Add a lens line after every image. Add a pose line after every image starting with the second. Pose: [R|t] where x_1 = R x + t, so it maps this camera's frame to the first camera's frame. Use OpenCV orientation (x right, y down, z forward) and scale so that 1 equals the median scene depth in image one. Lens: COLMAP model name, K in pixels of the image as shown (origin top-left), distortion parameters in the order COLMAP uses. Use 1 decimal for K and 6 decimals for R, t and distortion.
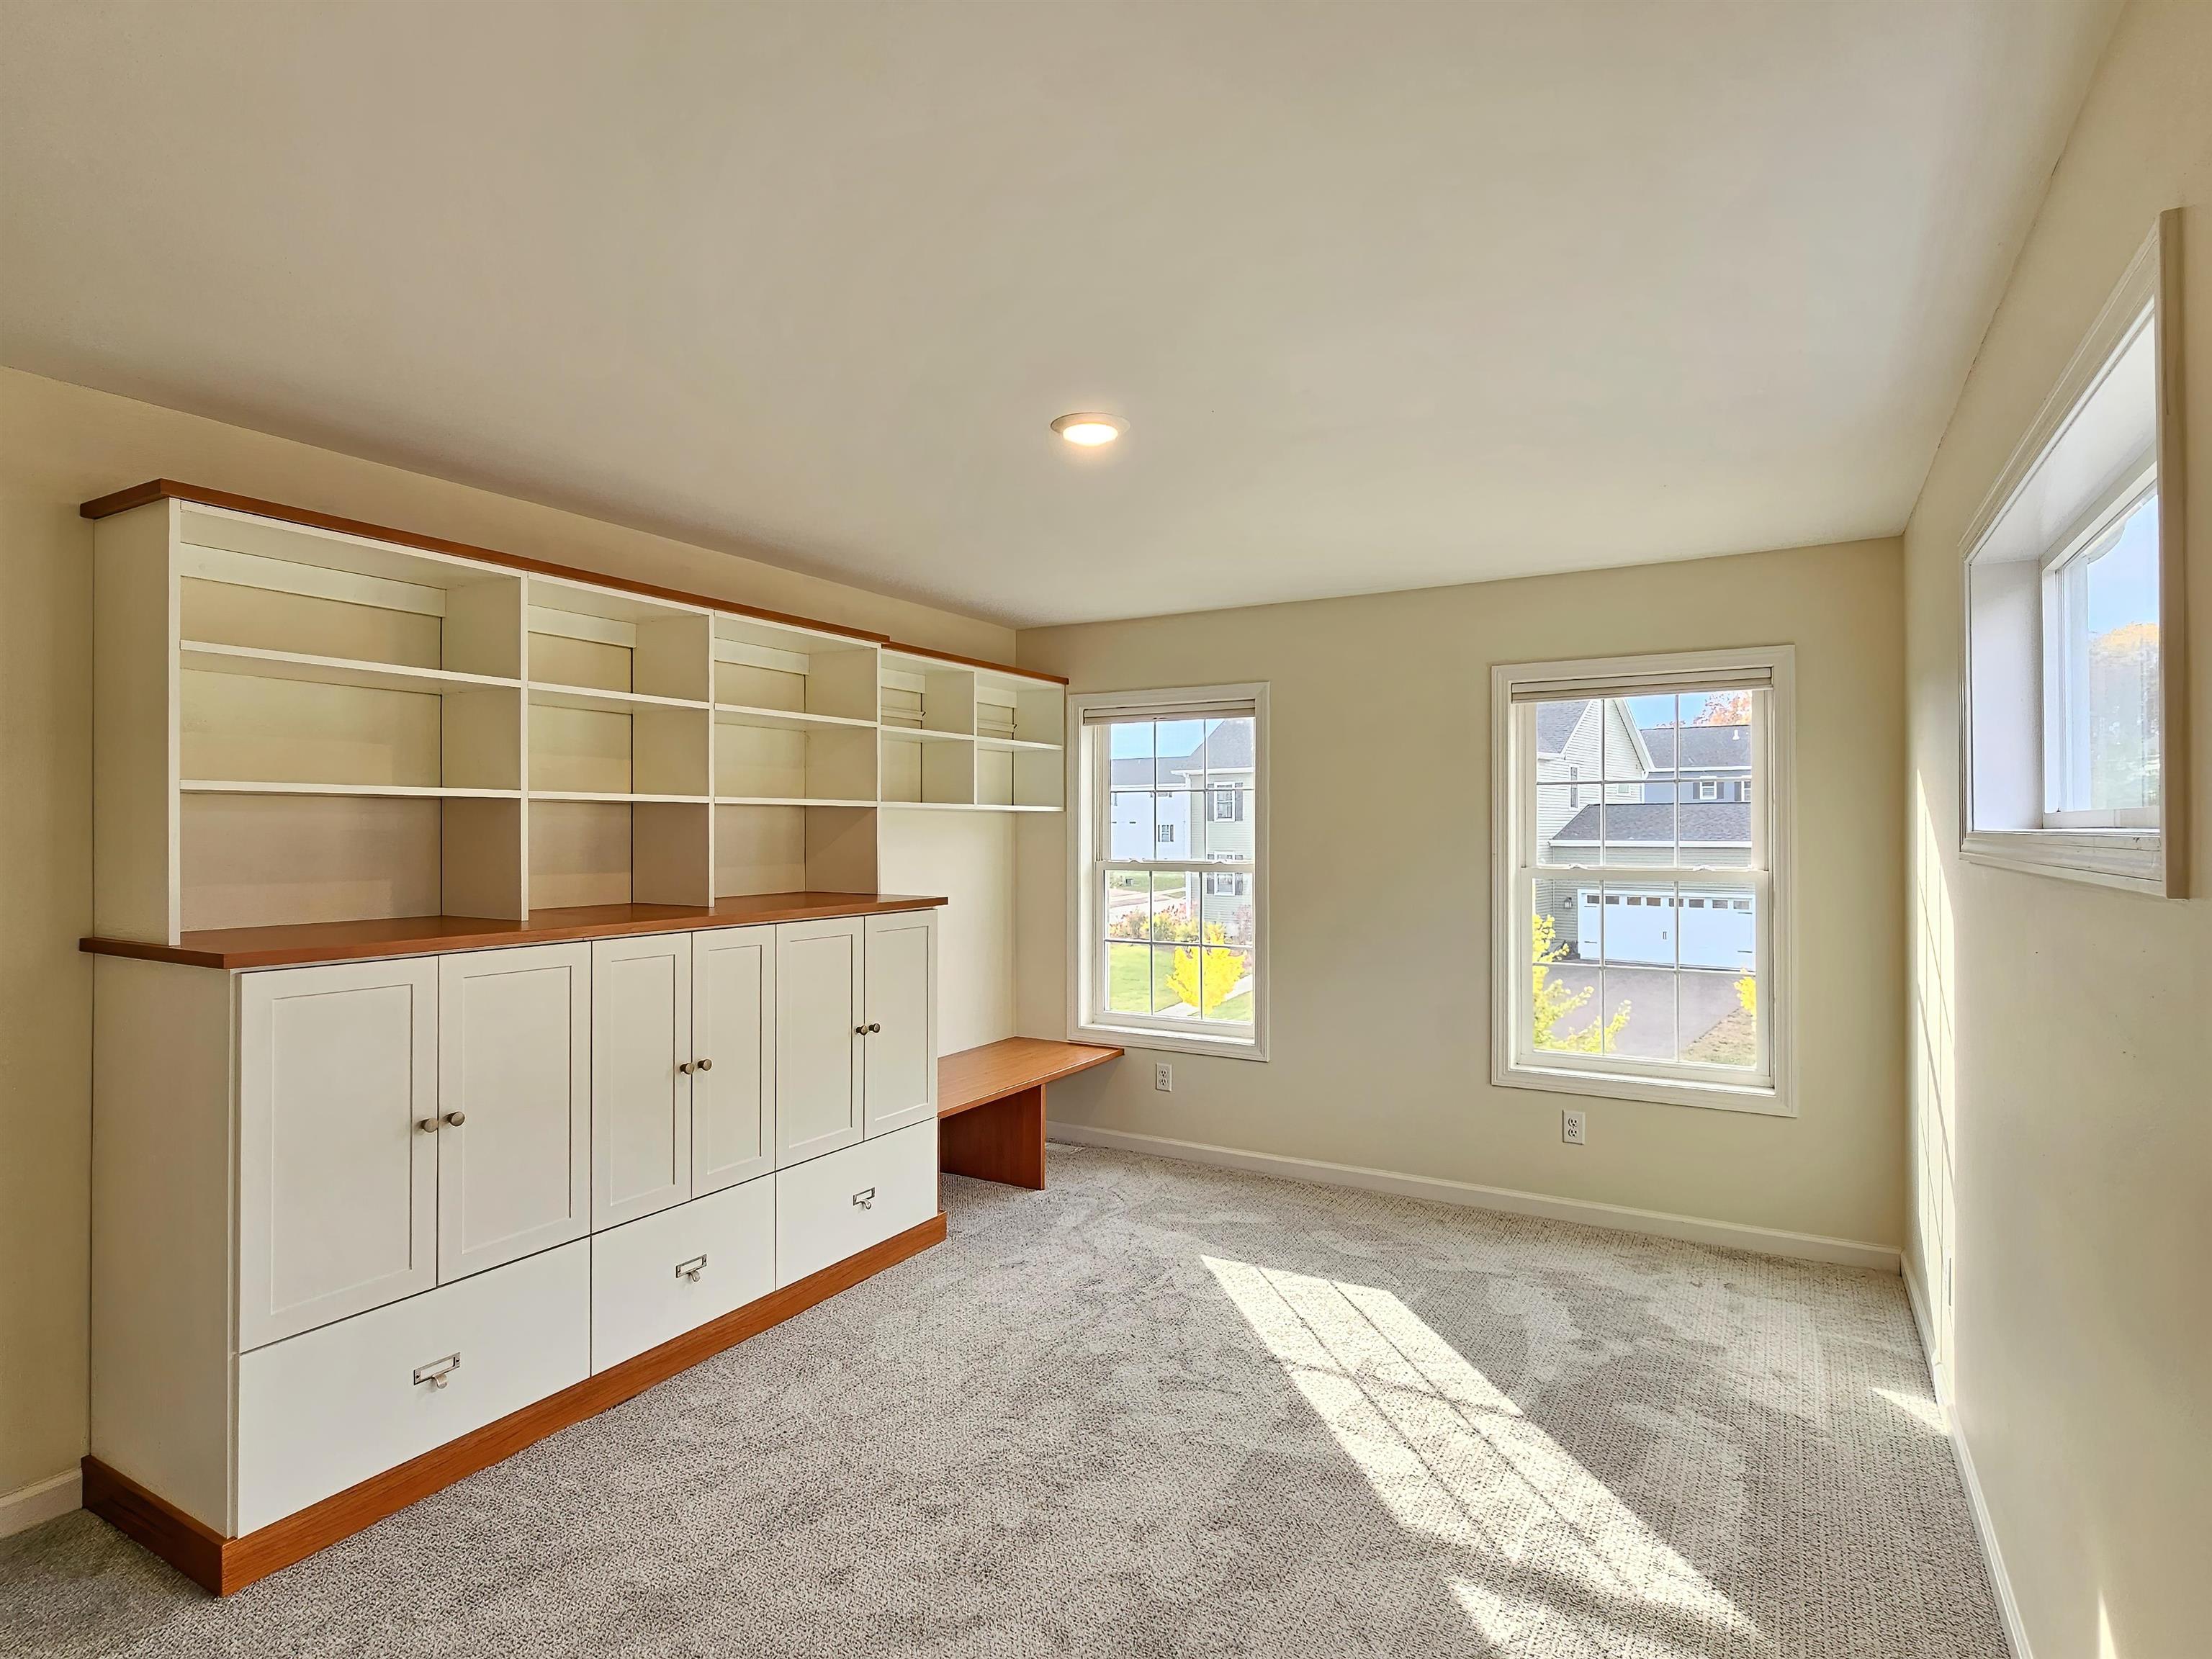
lens RADIAL K [[1162.0, 0, 1106.0], [0, 1162.0, 829.5], [0, 0, 1]] dist [0.001906, 0.000577]
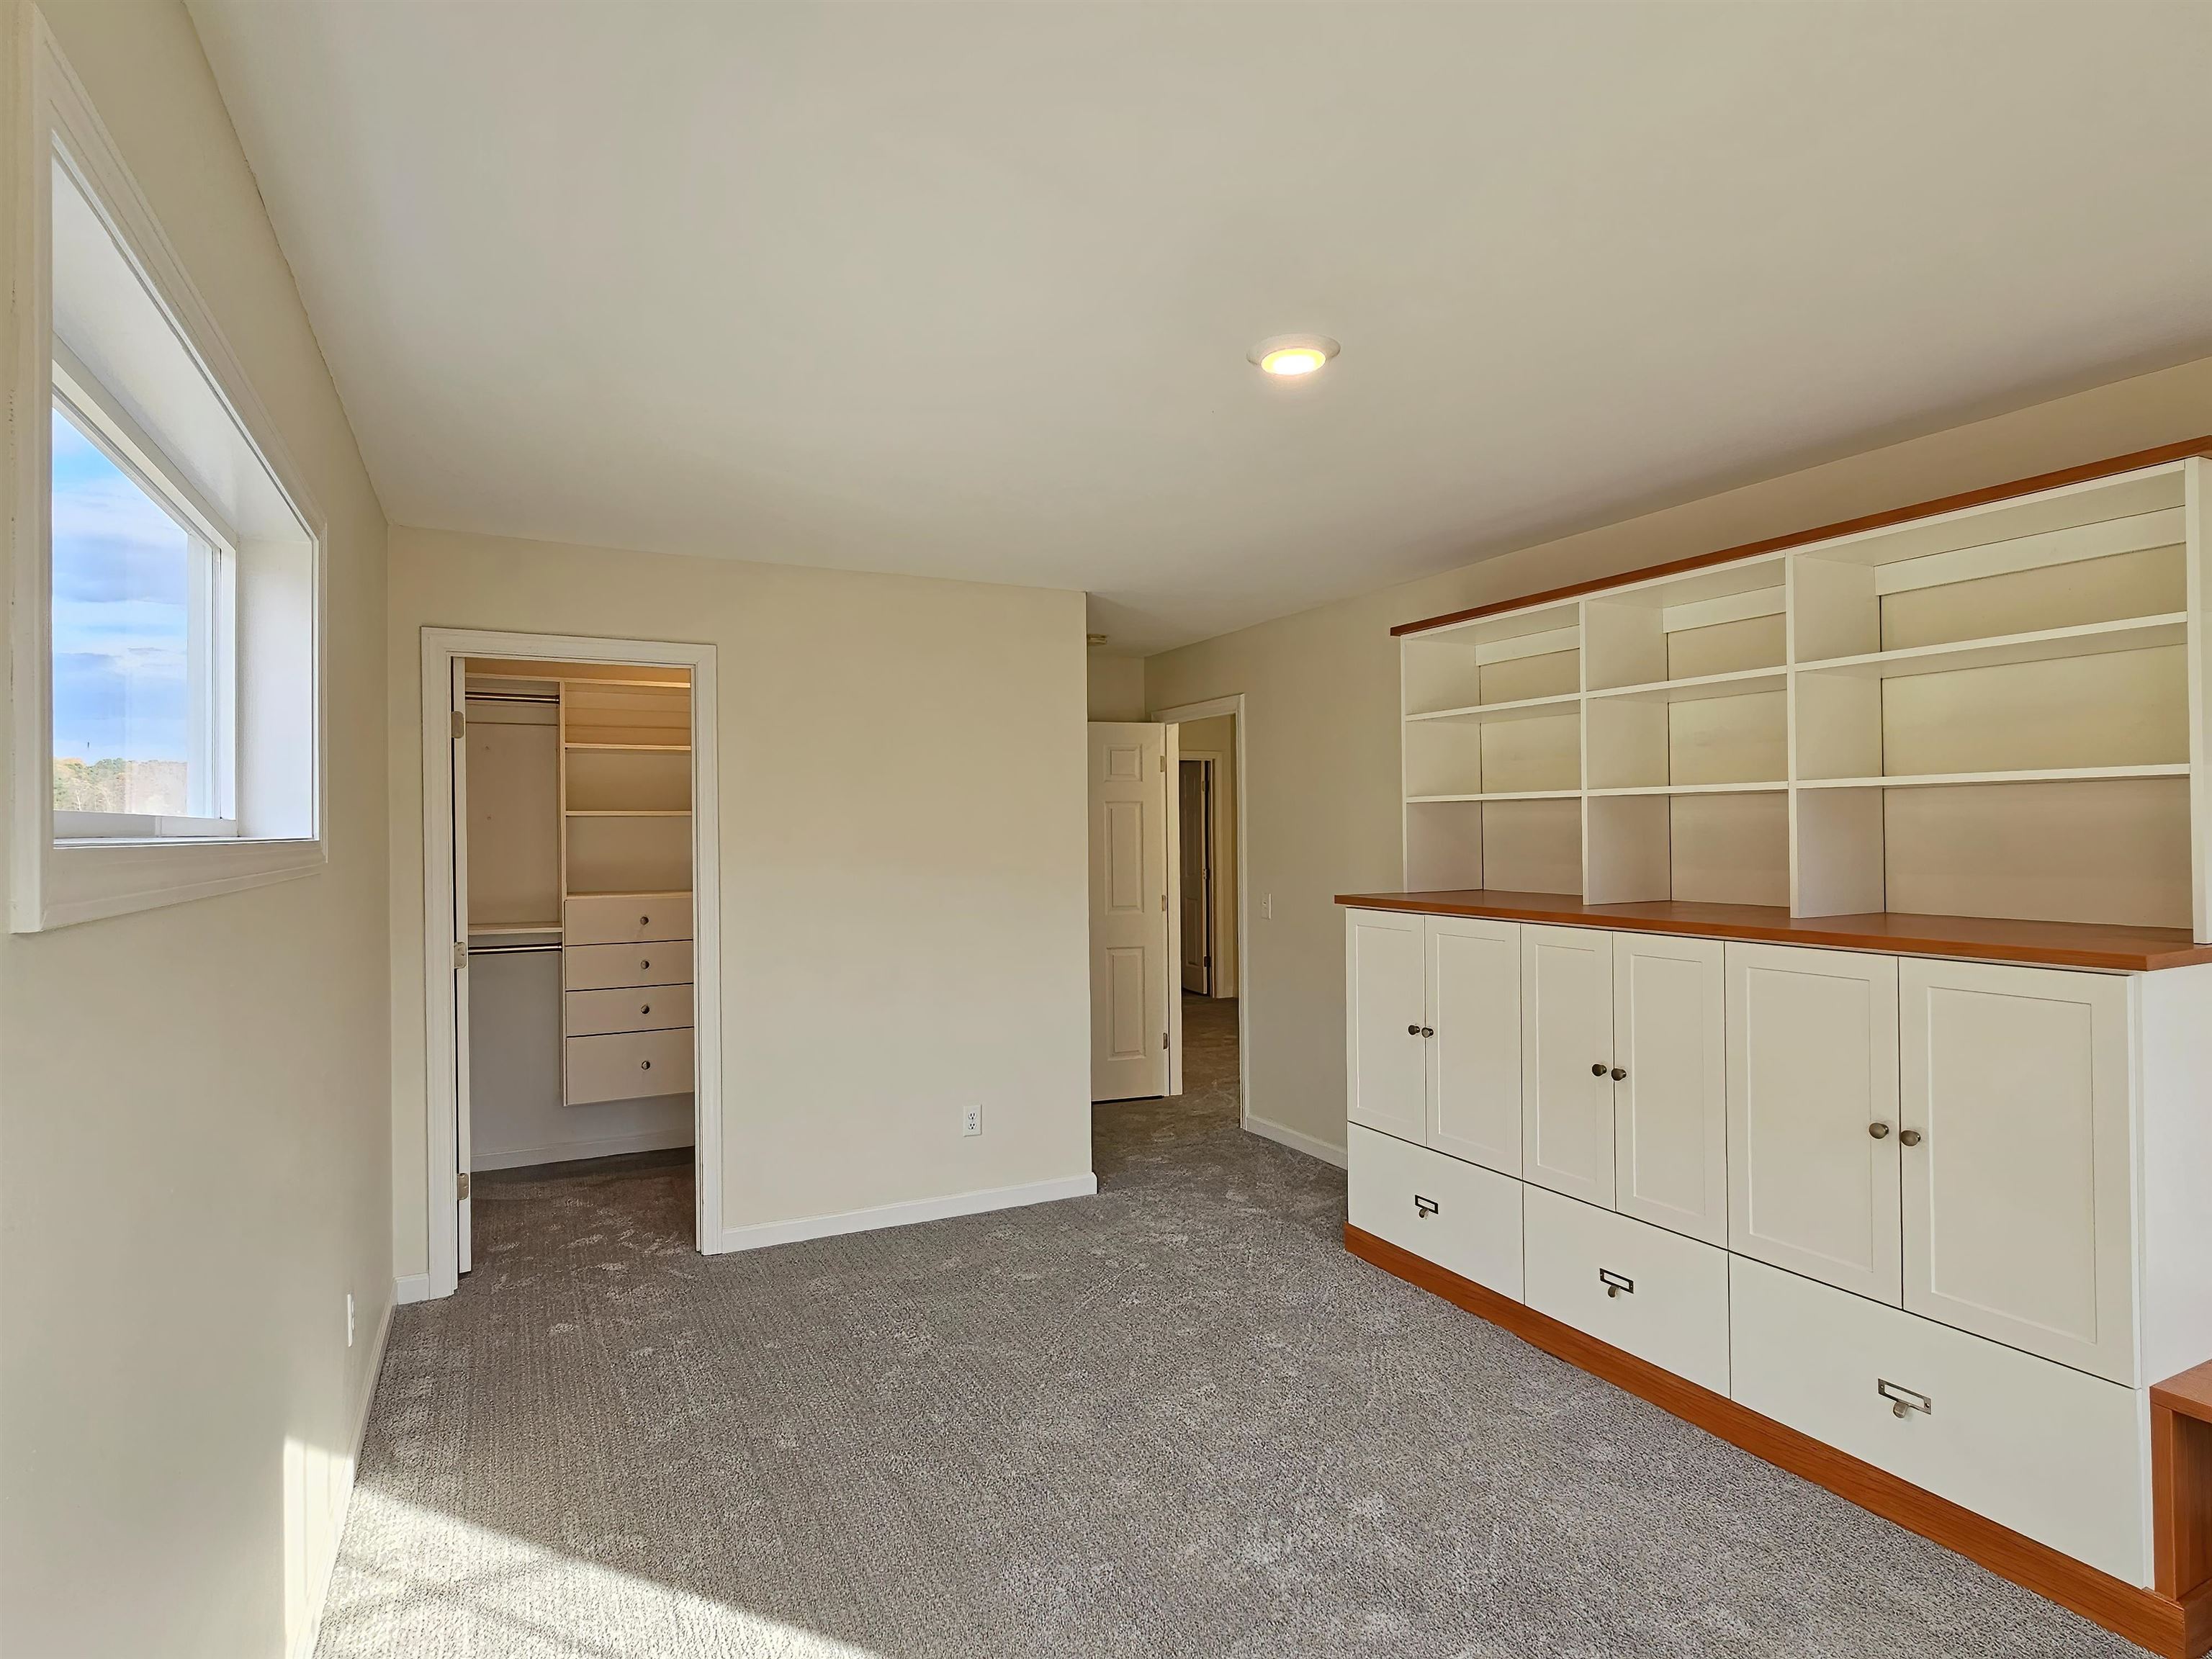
lens RADIAL K [[1162.0, 0, 1106.0], [0, 1162.0, 829.5], [0, 0, 1]] dist [0.001906, 0.000577]
pose [[-0.543989, 0.002405, -0.839089, 0.645031], [0.011312, 0.999926, -0.004467, 0.004399], [0.839016, -0.011922, -0.543976, 1.127655]]
